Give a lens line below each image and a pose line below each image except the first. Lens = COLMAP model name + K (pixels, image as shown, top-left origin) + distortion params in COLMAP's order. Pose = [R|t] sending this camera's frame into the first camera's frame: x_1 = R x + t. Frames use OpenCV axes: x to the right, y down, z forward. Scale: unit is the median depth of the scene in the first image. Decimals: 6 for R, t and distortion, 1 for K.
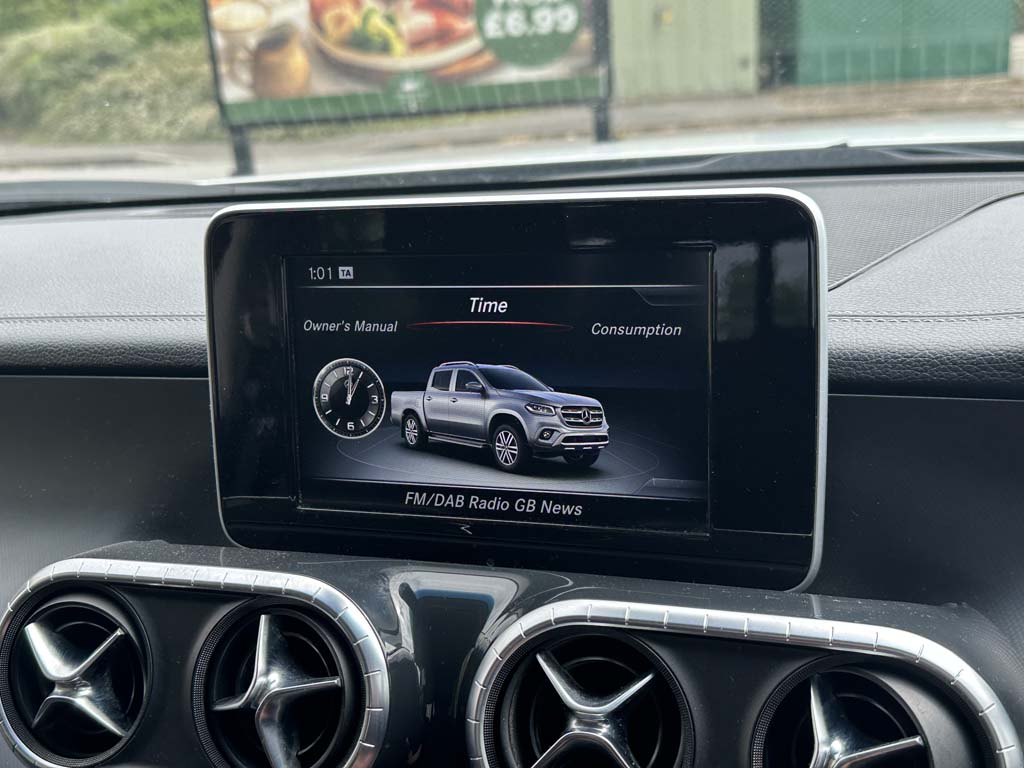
lens RADIAL K [[1254.2, 0, 512.0], [0, 1254.2, 384.0], [0, 0, 1]] dist [0.197398, -0.577584]
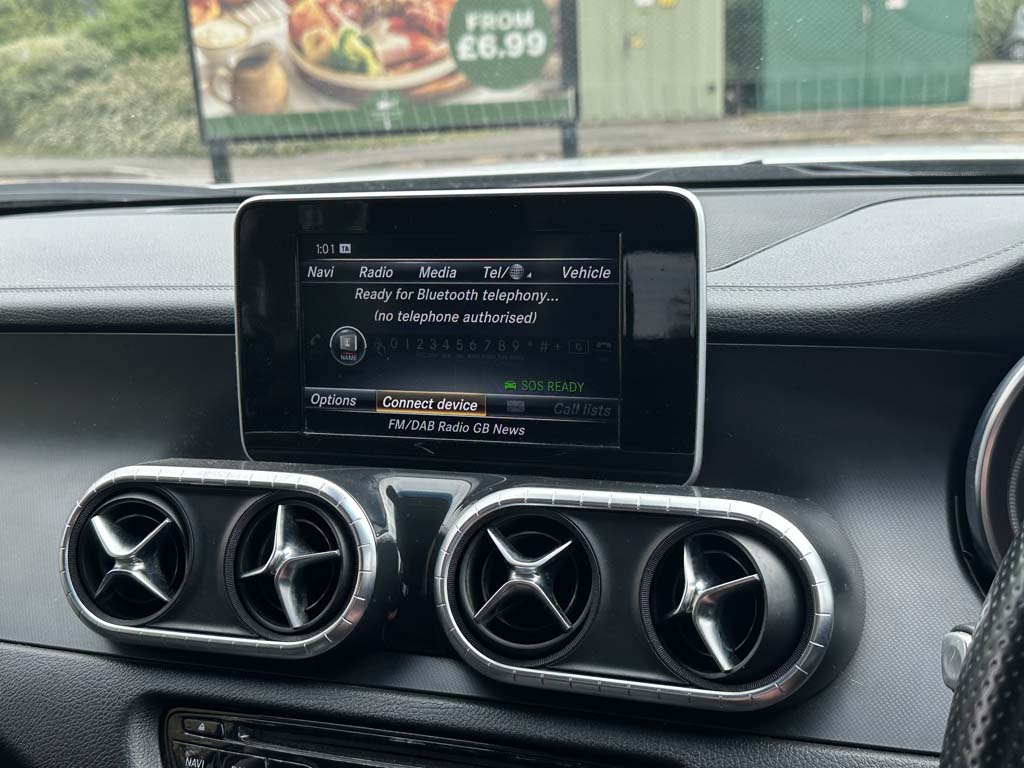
lens RADIAL K [[1254.5, 0, 499.0], [0, 1254.5, 382.7], [0, 0, 1]] dist [0.193827, -0.558935]
pose [[0.999783, 0.014654, 0.014783, 0.008705], [-0.014409, 0.999759, -0.016544, 0.070031], [-0.015022, 0.016327, 0.999754, -0.299016]]
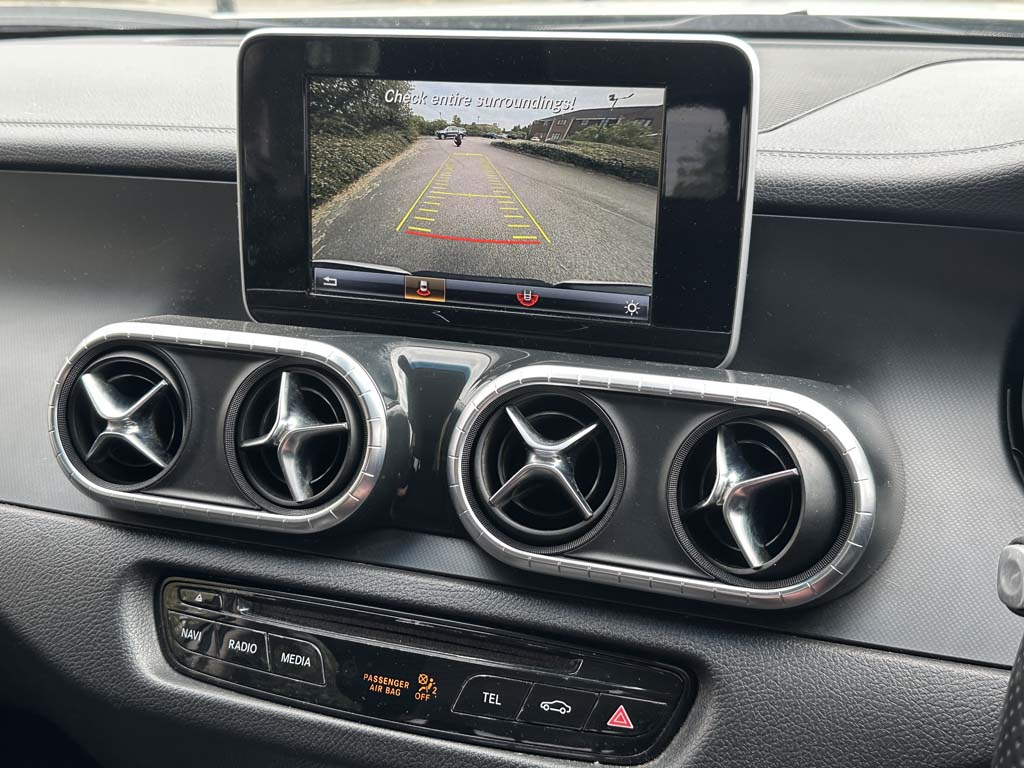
lens RADIAL K [[1254.2, 0, 512.0], [0, 1254.2, 384.0], [0, 0, 1]] dist [0.197398, -0.577584]
pose [[0.998429, 0.049047, 0.027084, -0.008474], [-0.051580, 0.993393, 0.102521, 0.054106], [-0.021876, -0.103757, 0.994362, -0.210148]]
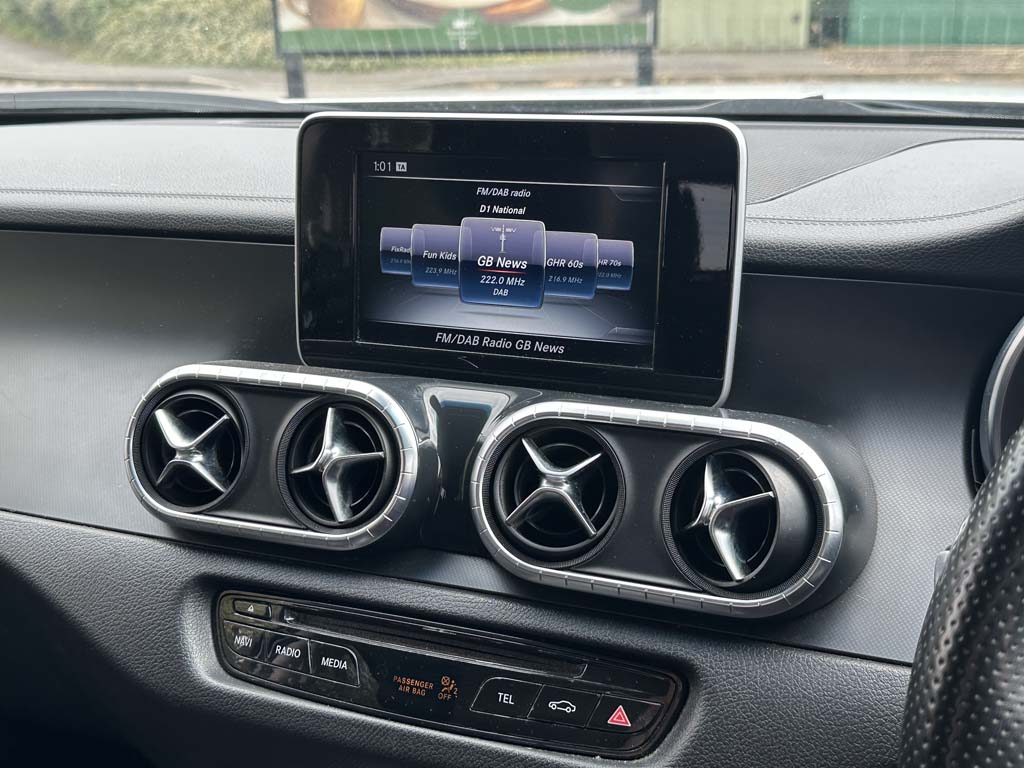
lens RADIAL K [[1254.2, 0, 512.0], [0, 1254.2, 384.0], [0, 0, 1]] dist [0.197398, -0.577584]
pose [[0.997797, 0.061965, -0.023691, 0.032989], [-0.060894, 0.997195, 0.043524, 0.079304], [0.026322, -0.041986, 0.998771, -0.361648]]
